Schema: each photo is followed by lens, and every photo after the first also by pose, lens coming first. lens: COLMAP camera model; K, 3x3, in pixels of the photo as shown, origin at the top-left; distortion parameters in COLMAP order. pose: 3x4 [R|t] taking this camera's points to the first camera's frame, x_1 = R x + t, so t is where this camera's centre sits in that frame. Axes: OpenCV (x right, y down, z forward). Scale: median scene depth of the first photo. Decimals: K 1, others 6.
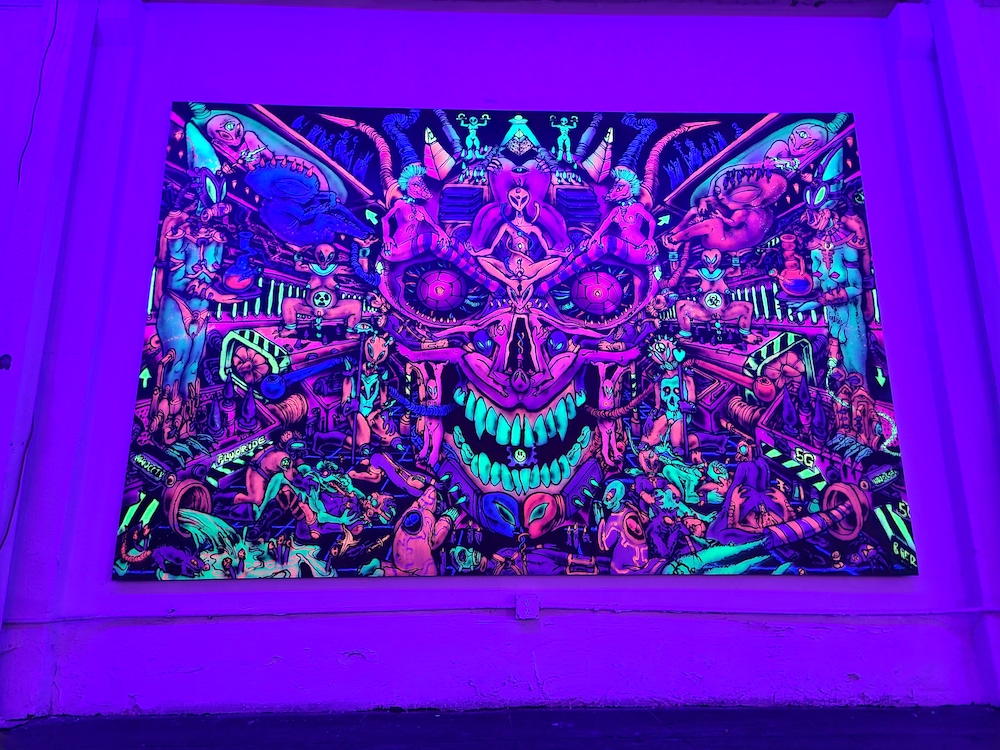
lens RADIAL K [[734.6, 0, 501.2], [0, 734.6, 377.9], [0, 0, 1]] dist [0.055830, 0.000031]
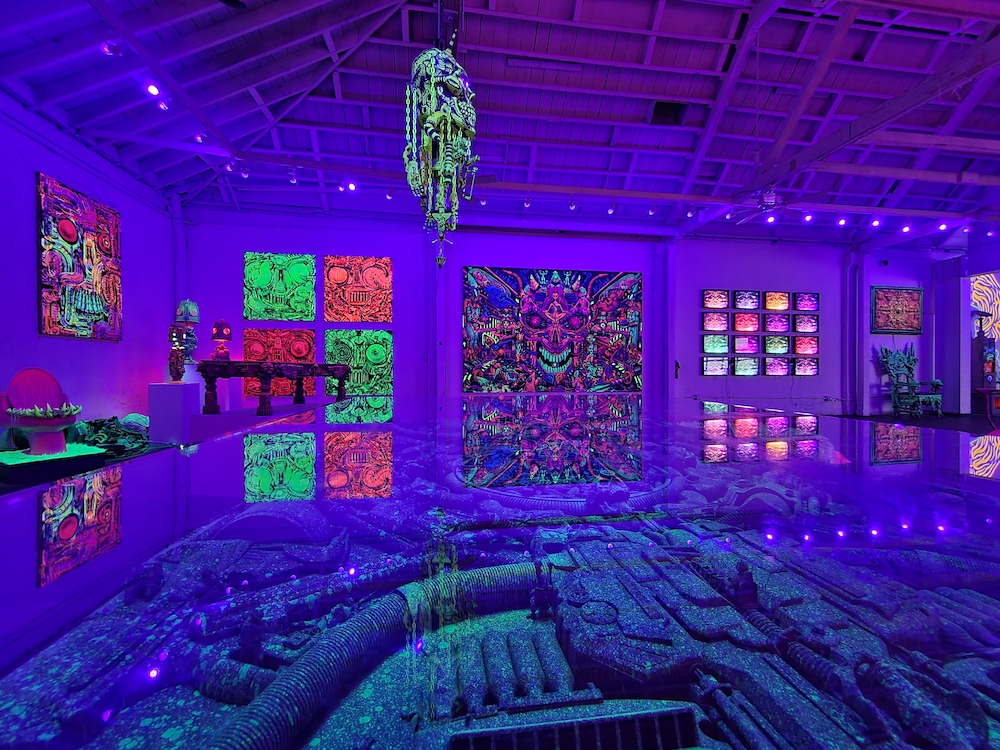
lens RADIAL K [[402.8, 0, 497.8], [0, 402.8, 373.2], [0, 0, 1]] dist [-0.000973, -0.000006]
pose [[0.995400, 0.007010, 0.095547, -0.490269], [-0.030955, 0.967358, 0.251515, -0.390749], [-0.090665, -0.253316, 0.963126, -1.123772]]
